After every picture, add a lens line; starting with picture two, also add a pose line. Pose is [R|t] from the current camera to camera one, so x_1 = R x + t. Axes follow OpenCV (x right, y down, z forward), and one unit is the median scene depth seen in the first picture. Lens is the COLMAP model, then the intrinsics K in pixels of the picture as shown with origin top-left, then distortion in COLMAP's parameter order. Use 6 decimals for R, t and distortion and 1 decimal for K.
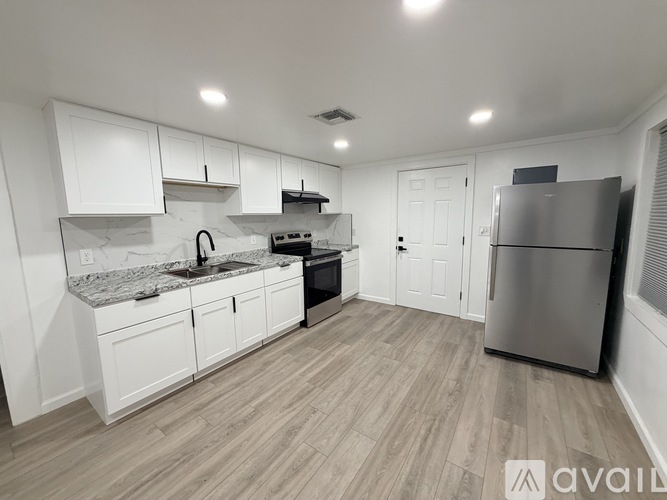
lens RADIAL K [[266.8, 0, 333.2], [0, 266.8, 249.4], [0, 0, 1]] dist [-0.000638, -0.000056]
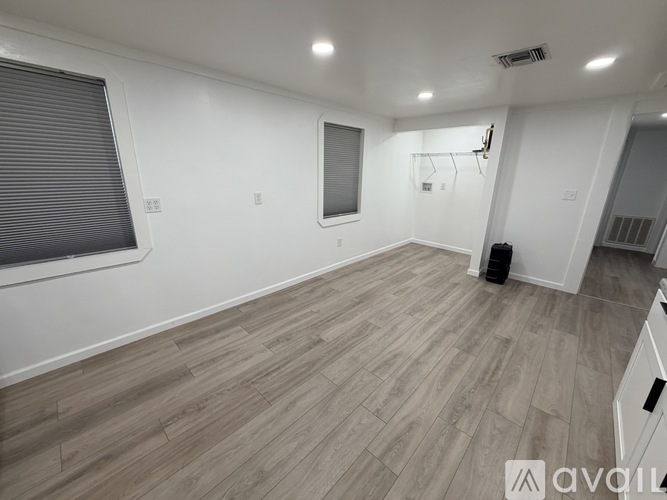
lens RADIAL K [[266.8, 0, 334.0], [0, 266.8, 247.9], [0, 0, 1]] dist [-0.000638, -0.000056]
pose [[-0.989887, -0.038709, 0.136477, -0.031245], [0.018802, 0.917765, 0.396678, -0.204488], [-0.140609, 0.395232, -0.907756, 1.650981]]
